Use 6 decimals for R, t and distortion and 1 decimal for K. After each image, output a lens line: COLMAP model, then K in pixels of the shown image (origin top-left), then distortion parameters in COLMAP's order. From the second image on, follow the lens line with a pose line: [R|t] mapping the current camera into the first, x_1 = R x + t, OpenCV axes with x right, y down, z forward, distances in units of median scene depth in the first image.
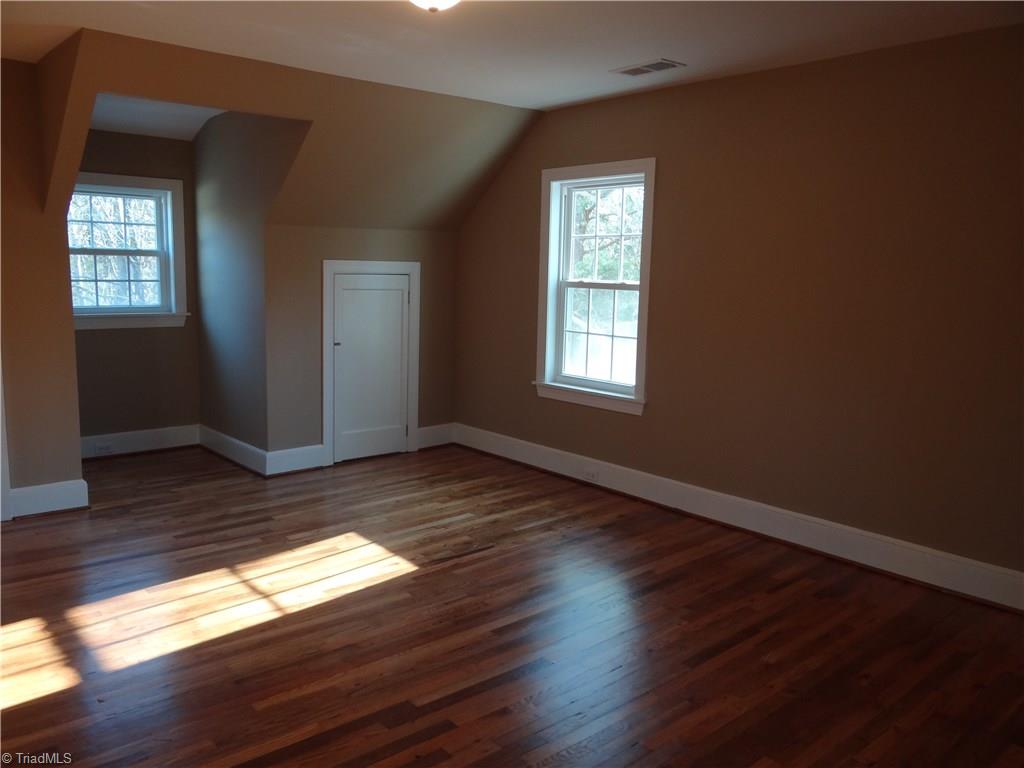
lens RADIAL K [[800.1, 0, 512.0], [0, 800.1, 384.0], [0, 0, 1]] dist [-0.006169, -0.001704]
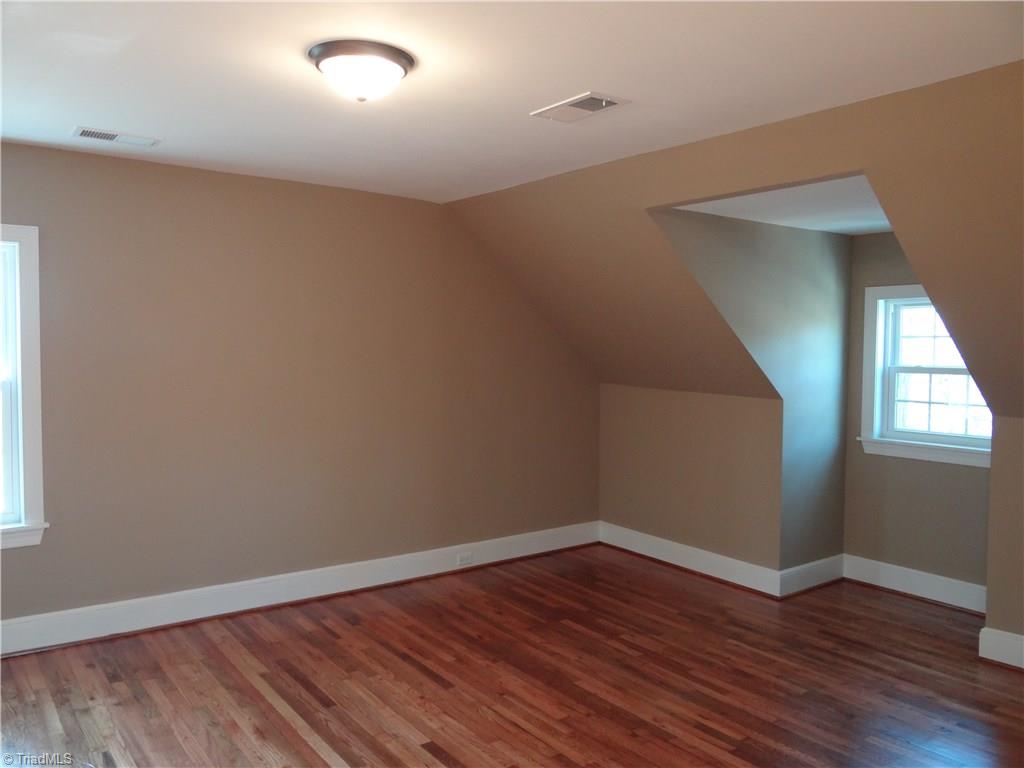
lens RADIAL K [[800.1, 0, 512.0], [0, 800.1, 384.0], [0, 0, 1]] dist [-0.006169, -0.001704]
pose [[0.082489, -0.067458, 0.994306, -0.736273], [0.136834, 0.989024, 0.055748, -0.124491], [-0.987153, 0.131456, 0.090815, 0.564246]]
